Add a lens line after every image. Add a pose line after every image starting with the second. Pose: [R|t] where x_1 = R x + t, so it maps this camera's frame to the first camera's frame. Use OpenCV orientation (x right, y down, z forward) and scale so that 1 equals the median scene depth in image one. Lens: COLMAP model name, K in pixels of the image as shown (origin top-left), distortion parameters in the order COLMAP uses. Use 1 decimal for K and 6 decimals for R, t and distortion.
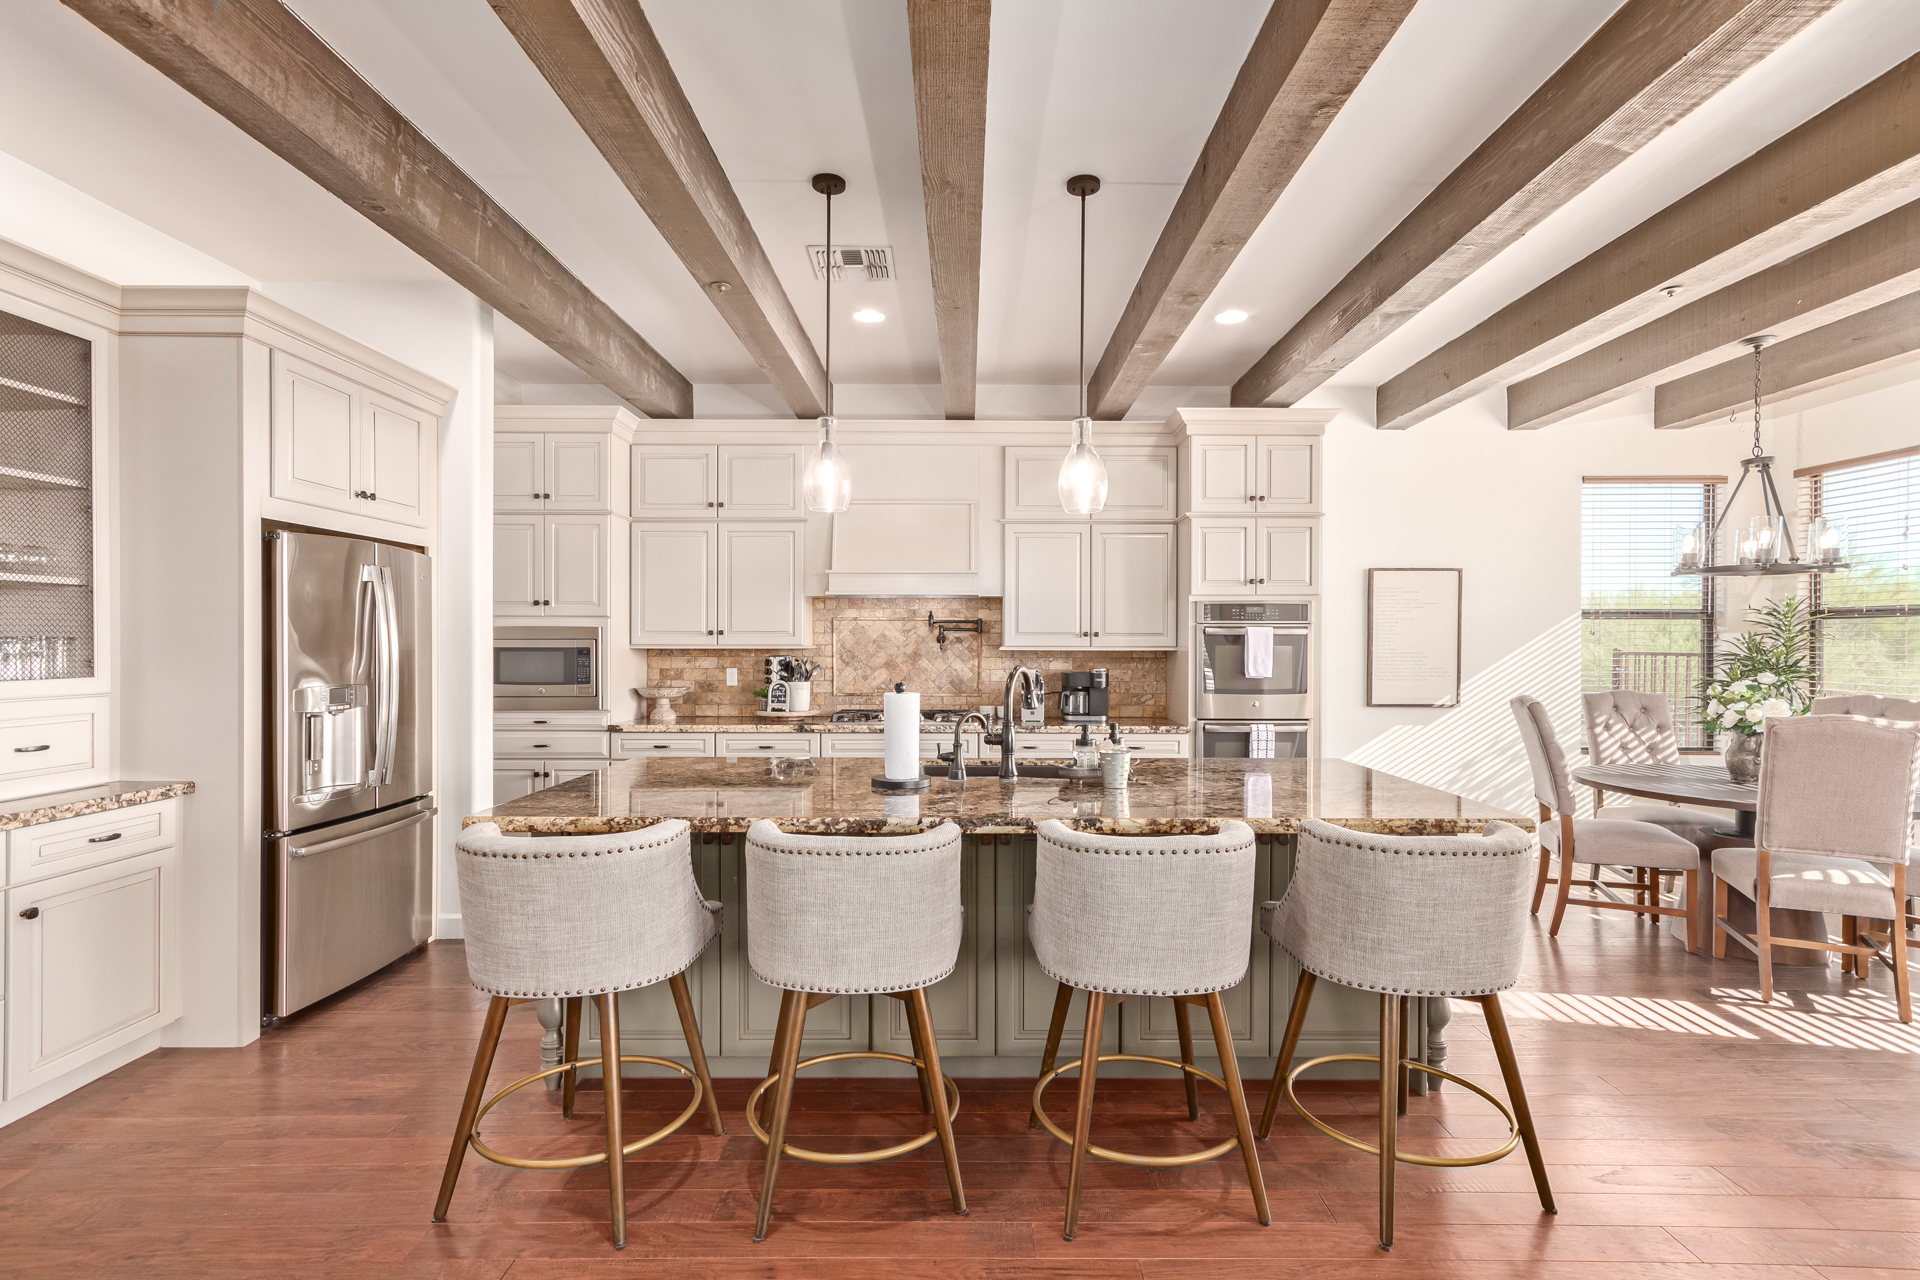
lens RADIAL K [[912.0, 0, 963.8], [0, 912.0, 649.1], [0, 0, 1]] dist [0.000759, 0.000040]
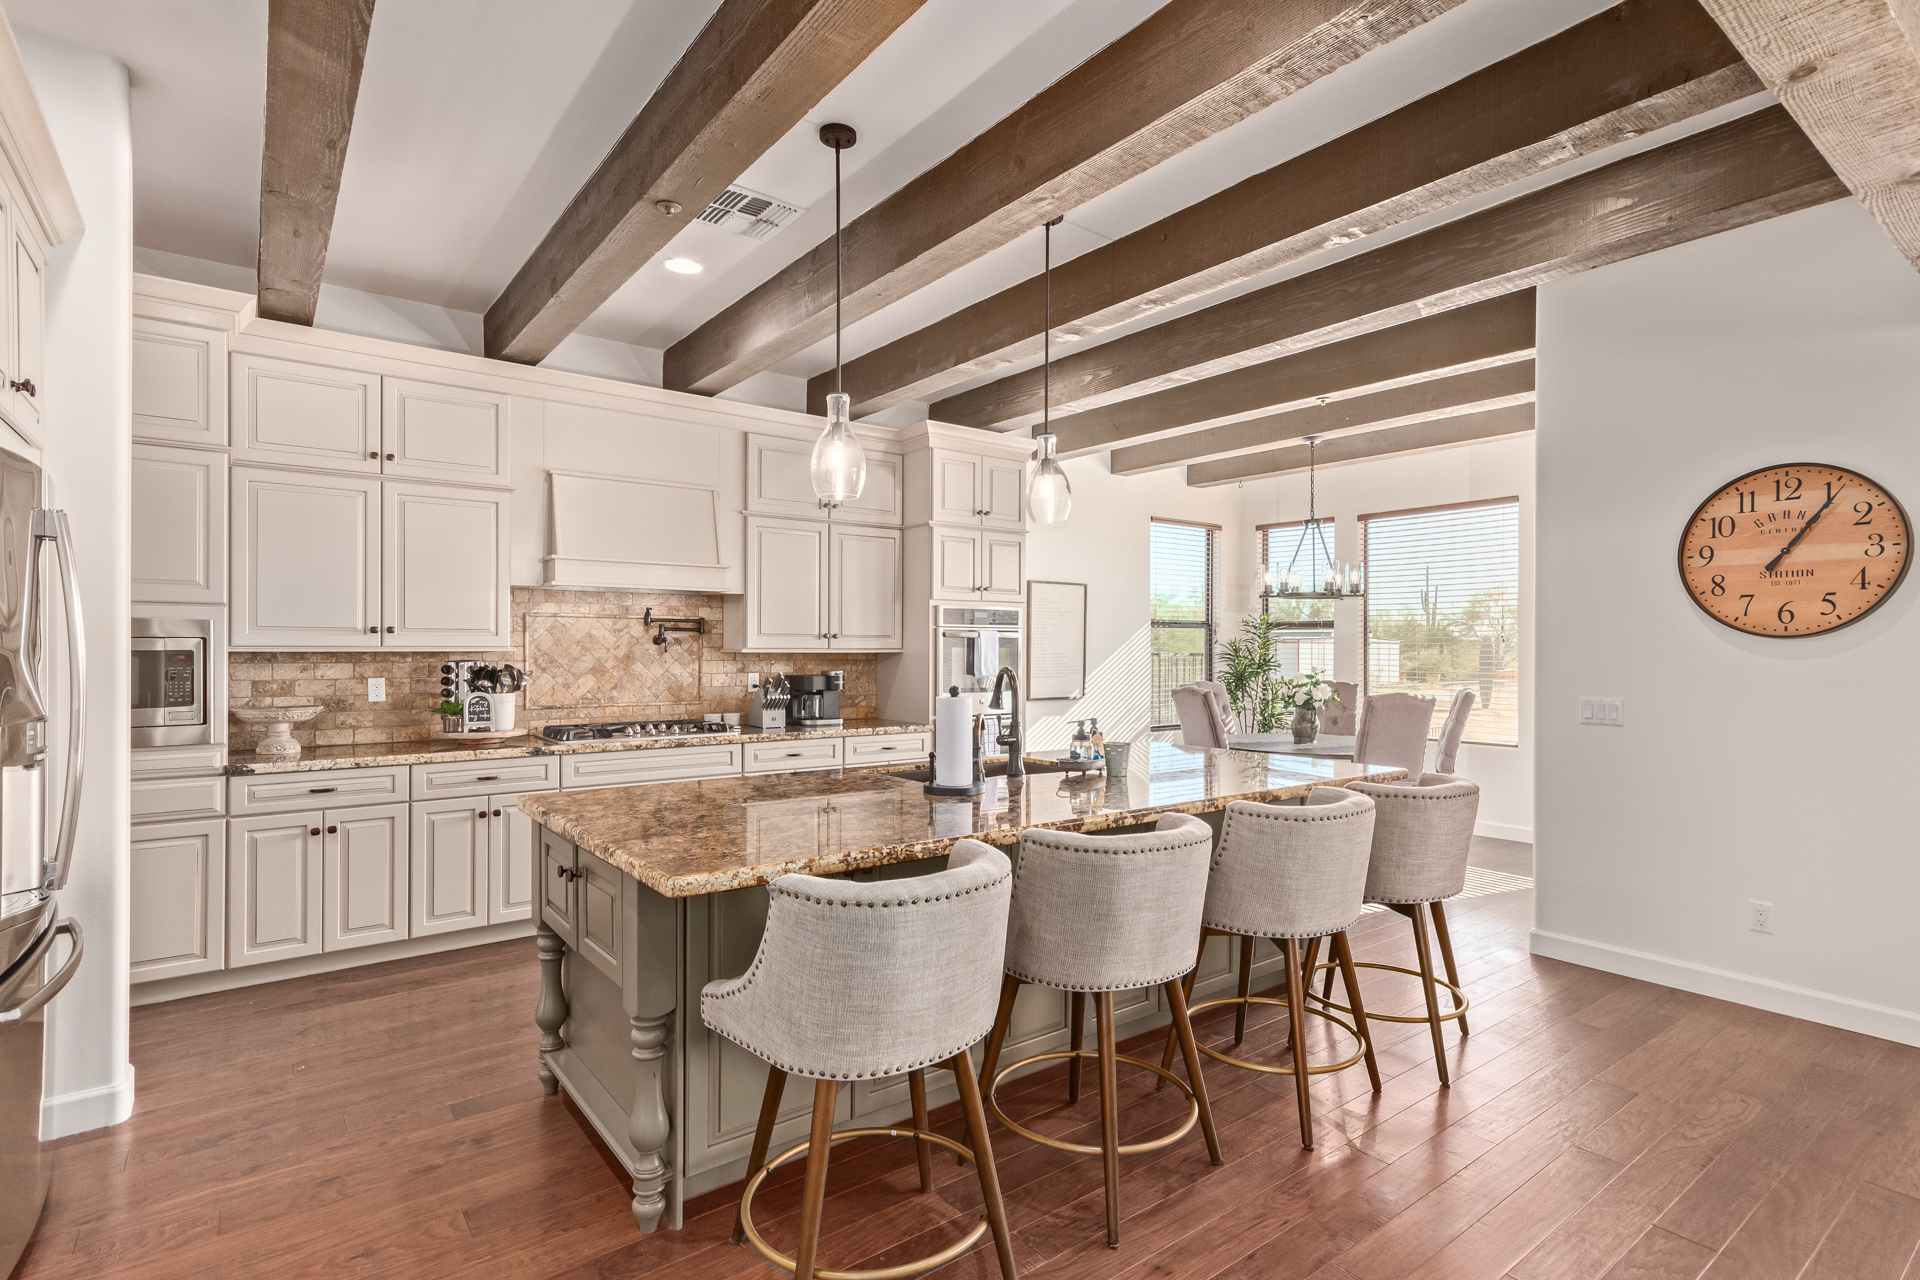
lens RADIAL K [[947.6, 0, 964.0], [0, 947.6, 649.6], [0, 0, 1]] dist [0.011013, 0.000274]
pose [[0.791398, -0.000755, 0.611300, -0.353713], [0.001533, 0.999999, -0.000749, -0.000690], [-0.611299, 0.001530, 0.791398, 0.101994]]
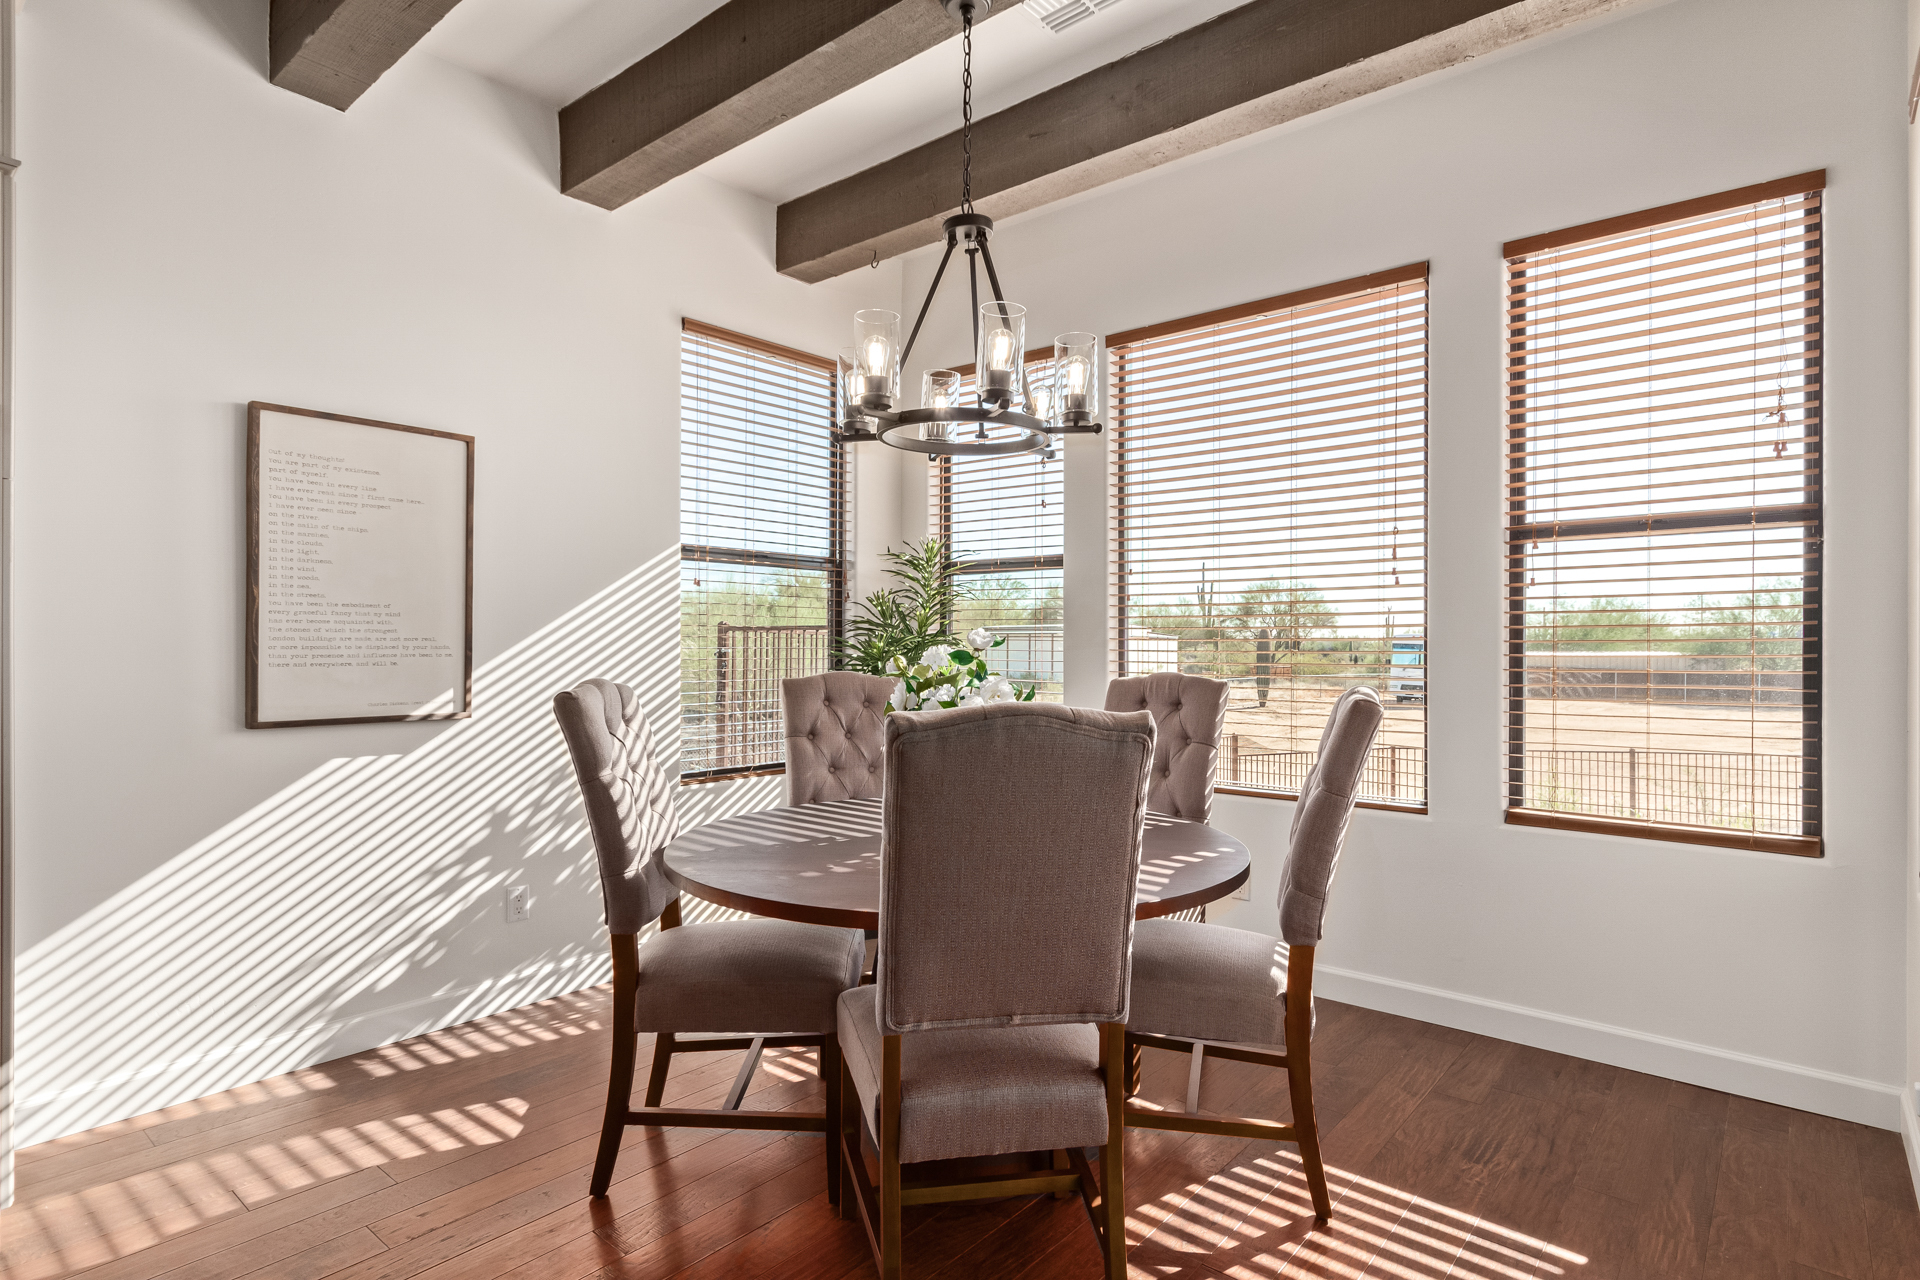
lens RADIAL K [[990.2, 0, 961.5], [0, 990.2, 642.7], [0, 0, 1]] dist [0.004350, 0.000595]
pose [[0.642556, 0.002270, 0.766235, 0.305473], [0.003706, 0.999975, -0.006070, 0.027353], [-0.766230, 0.006740, 0.642531, 0.452403]]
